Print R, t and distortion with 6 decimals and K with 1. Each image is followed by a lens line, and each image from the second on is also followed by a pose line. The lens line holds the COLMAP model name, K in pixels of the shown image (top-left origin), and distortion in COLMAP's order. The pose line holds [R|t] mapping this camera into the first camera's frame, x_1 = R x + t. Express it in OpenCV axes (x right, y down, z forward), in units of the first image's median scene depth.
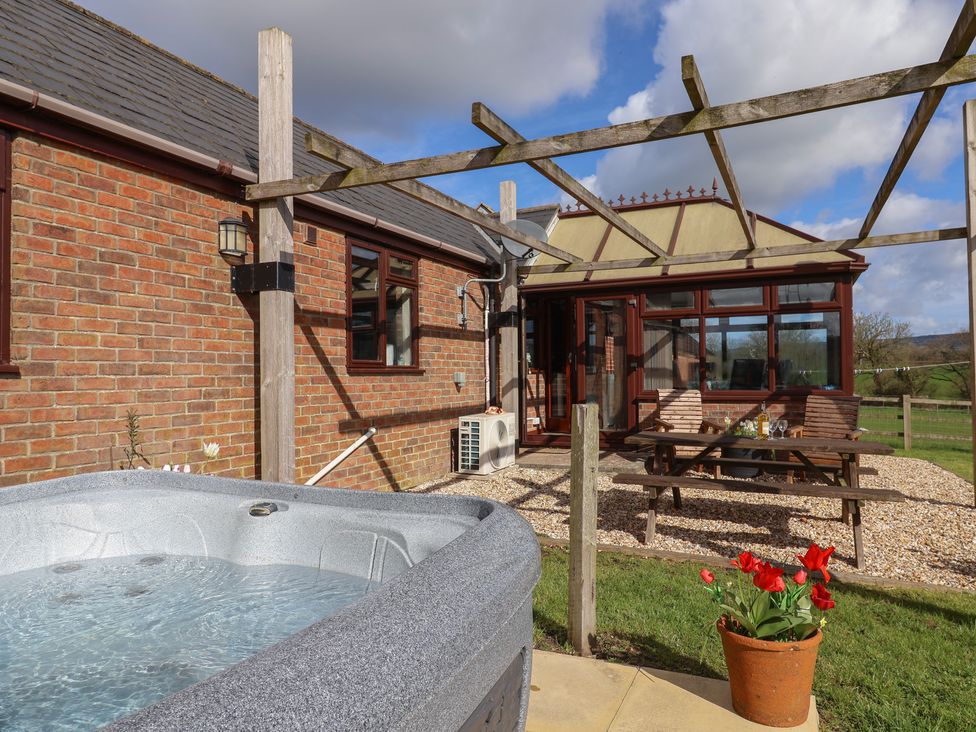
lens RADIAL K [[735.8, 0, 488.0], [0, 735.8, 366.0], [0, 0, 1]] dist [0.001522, -0.000315]
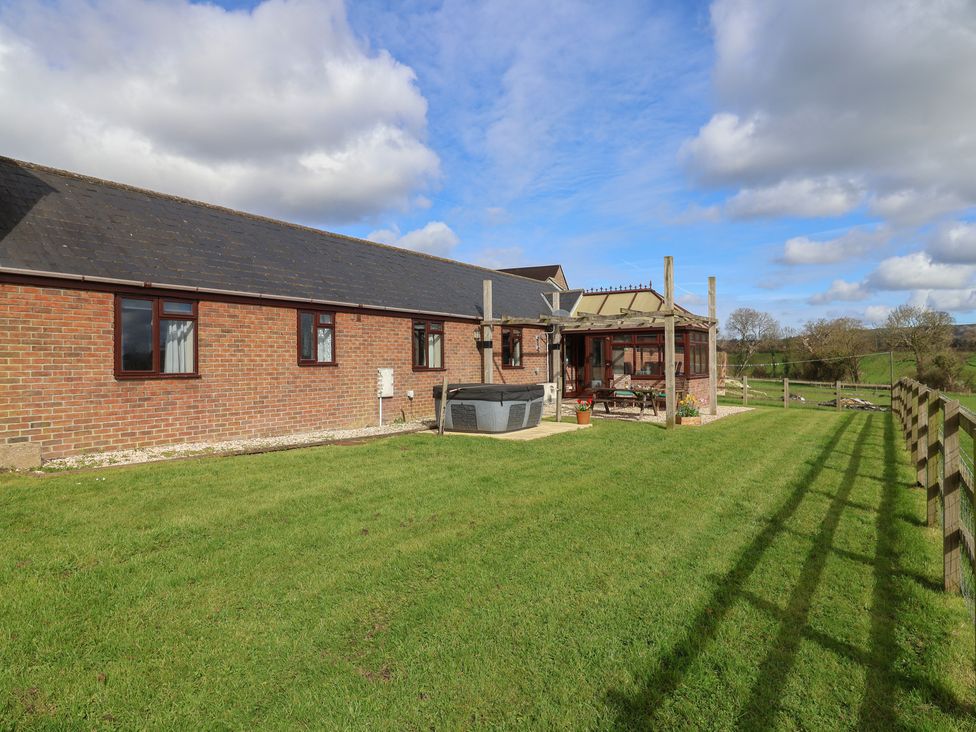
lens RADIAL K [[735.8, 0, 488.0], [0, 735.8, 366.0], [0, 0, 1]] dist [0.001522, -0.000315]
pose [[0.993888, 0.001520, -0.110386, 0.083284], [0.000703, 0.999798, 0.020095, -0.053822], [0.110394, -0.020050, 0.993686, -1.748074]]
